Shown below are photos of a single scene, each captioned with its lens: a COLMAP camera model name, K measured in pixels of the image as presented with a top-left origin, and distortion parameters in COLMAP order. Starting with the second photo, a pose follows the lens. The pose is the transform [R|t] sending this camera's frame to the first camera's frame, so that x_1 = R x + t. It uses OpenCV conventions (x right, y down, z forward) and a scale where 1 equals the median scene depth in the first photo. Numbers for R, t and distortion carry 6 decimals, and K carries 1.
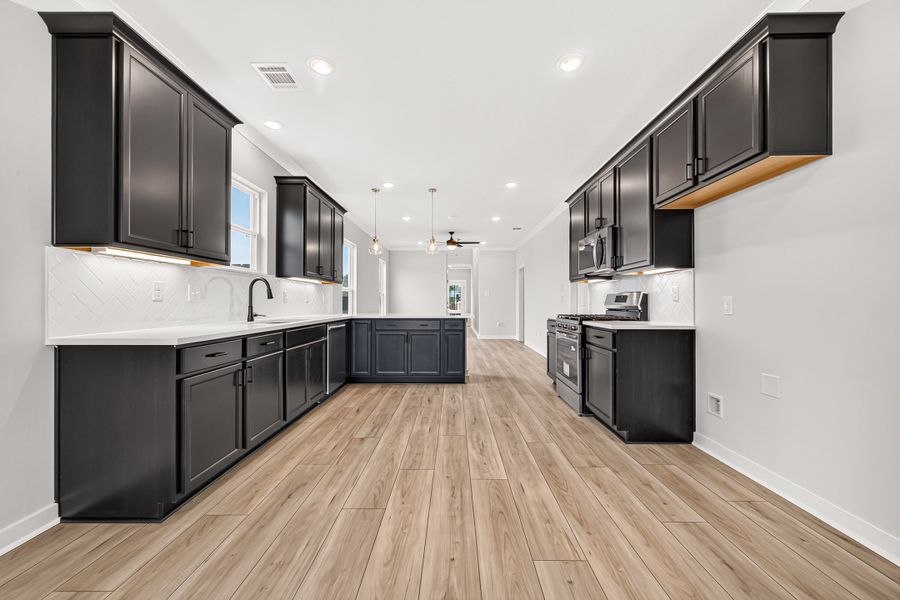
lens RADIAL K [[350.3, 0, 449.4], [0, 350.3, 299.9], [0, 0, 1]] dist [0.006287, -0.001600]
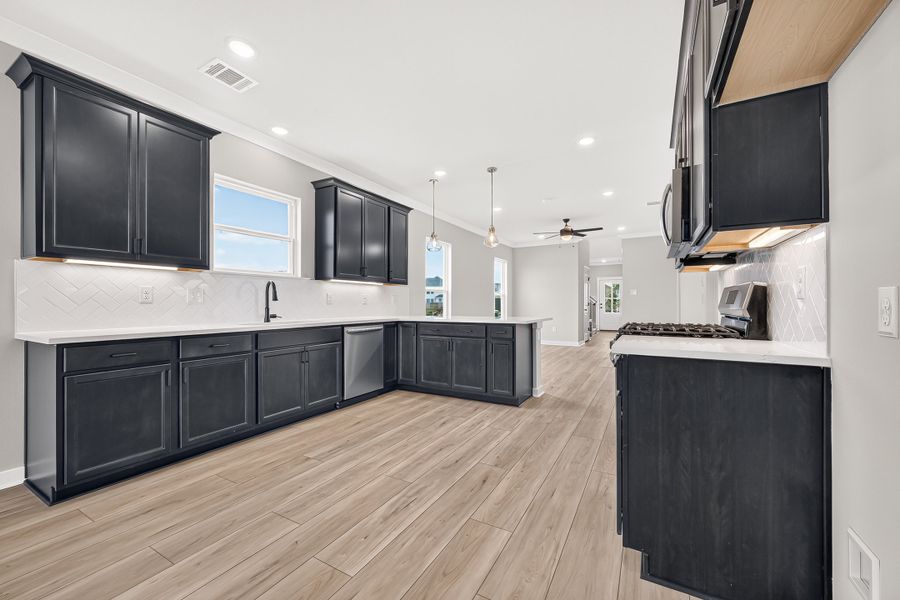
lens RADIAL K [[350.3, 0, 446.5], [0, 350.3, 302.8], [0, 0, 1]] dist [0.006287, -0.001600]
pose [[0.873307, -0.003189, -0.487159, 0.515191], [0.005119, 0.999983, 0.002631, 0.003386], [0.487143, -0.004791, 0.873309, 0.422263]]
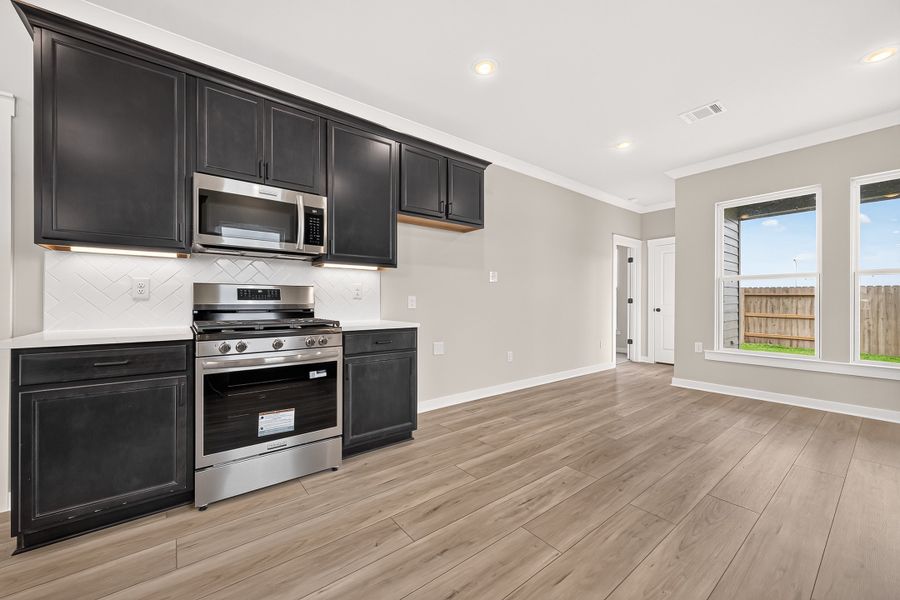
lens RADIAL K [[350.3, 0, 447.8], [0, 350.3, 301.4], [0, 0, 1]] dist [0.006287, -0.001600]
pose [[-0.624420, -0.001581, 0.781088, -0.363510], [-0.007202, 0.999967, -0.003734, 0.011171], [-0.781056, -0.007957, -0.624410, 1.591265]]
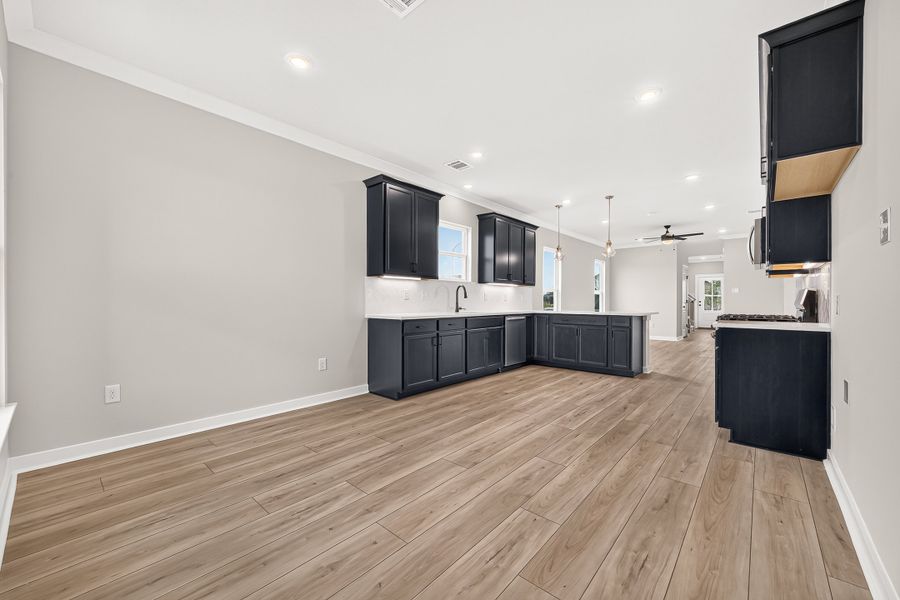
lens RADIAL K [[350.3, 0, 453.6], [0, 350.3, 299.5], [0, 0, 1]] dist [0.006287, -0.001600]
pose [[0.763070, 0.001664, -0.646313, 0.562183], [0.001260, 0.999991, 0.004063, -0.003786], [0.646314, -0.003915, 0.763061, -0.283294]]
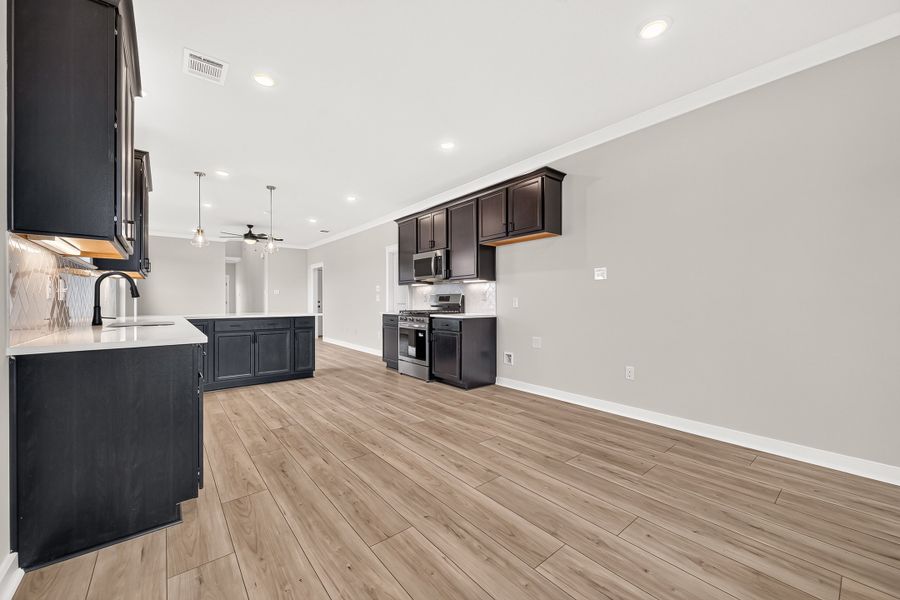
lens RADIAL K [[350.3, 0, 451.1], [0, 350.3, 299.6], [0, 0, 1]] dist [0.006287, -0.001600]
pose [[0.767321, 0.001714, 0.641261, -0.571814], [-0.003499, 0.999993, 0.001514, -0.002334], [-0.641254, -0.003405, 0.767321, -0.166990]]
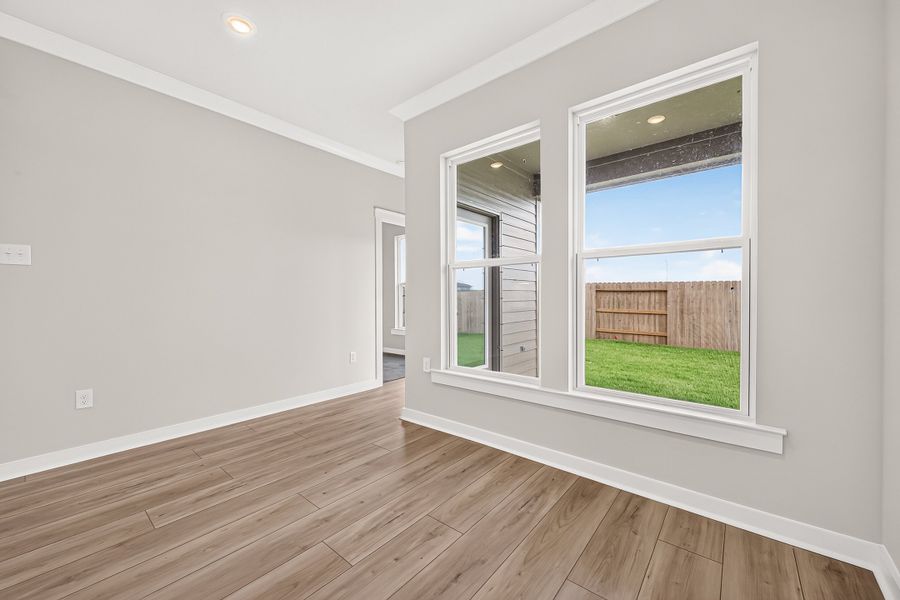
lens RADIAL K [[350.3, 0, 447.1], [0, 350.3, 303.9], [0, 0, 1]] dist [0.006287, -0.001600]
pose [[-0.772997, -0.009227, 0.634343, -0.580717], [-0.001253, 0.999914, 0.013018, -0.000552], [-0.634409, 0.009268, -0.772942, 0.481989]]
